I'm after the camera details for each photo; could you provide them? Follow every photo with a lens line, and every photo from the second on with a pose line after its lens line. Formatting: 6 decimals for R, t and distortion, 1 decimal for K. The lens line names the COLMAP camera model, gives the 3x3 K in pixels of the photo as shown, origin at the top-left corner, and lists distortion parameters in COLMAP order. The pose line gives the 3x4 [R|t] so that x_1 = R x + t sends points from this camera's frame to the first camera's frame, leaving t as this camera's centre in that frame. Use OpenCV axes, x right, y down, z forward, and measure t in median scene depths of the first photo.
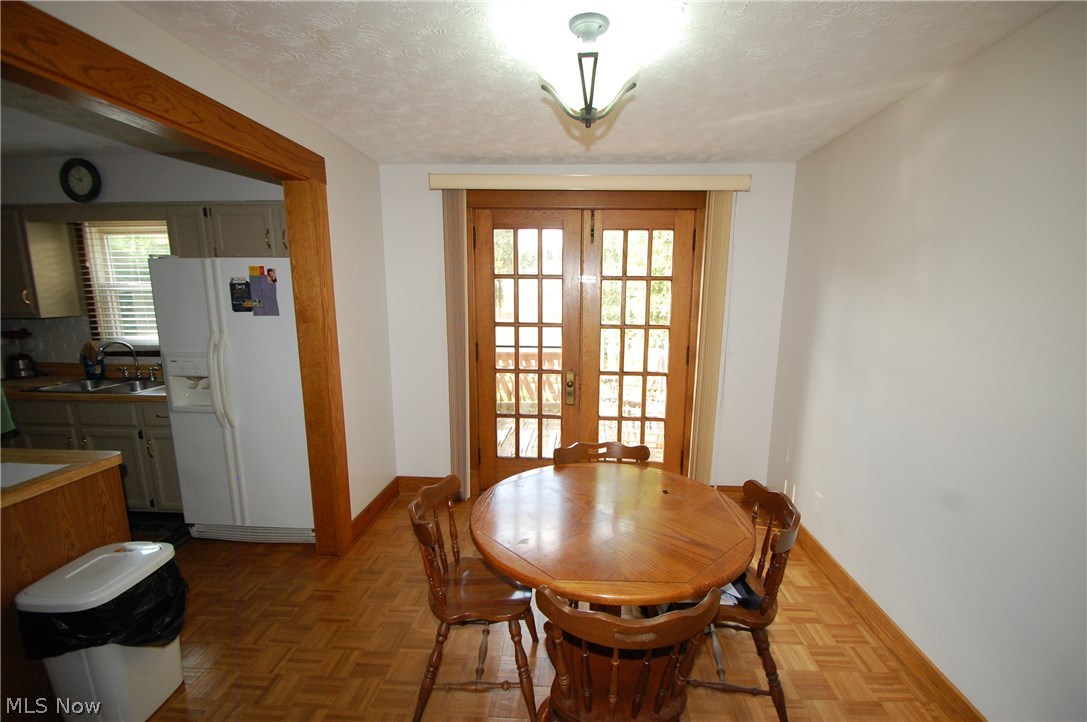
lens RADIAL K [[442.2, 0, 543.5], [0, 442.2, 361.0], [0, 0, 1]] dist [0.000024, -0.006807]
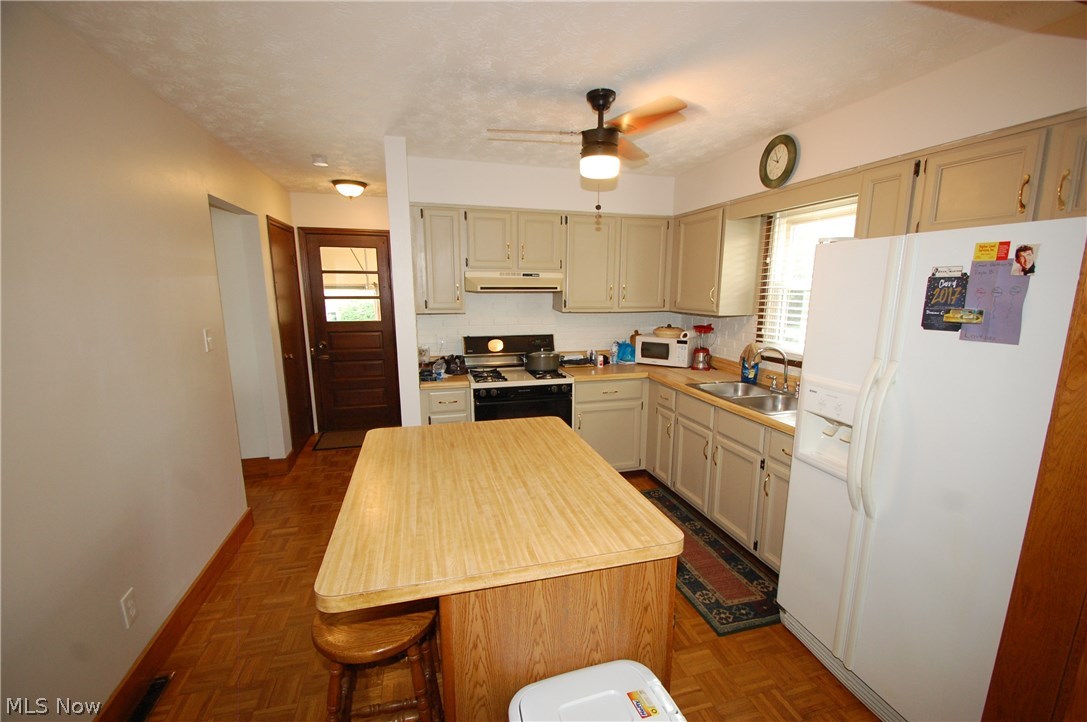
lens RADIAL K [[472.4, 0, 541.9], [0, 472.4, 384.3], [0, 0, 1]] dist [0.027460, -0.022458]
pose [[0.290762, 0.191065, -0.937524, -0.218935], [-0.154487, 0.976377, 0.151070, -0.049630], [0.944241, 0.100910, 0.313410, 0.302103]]
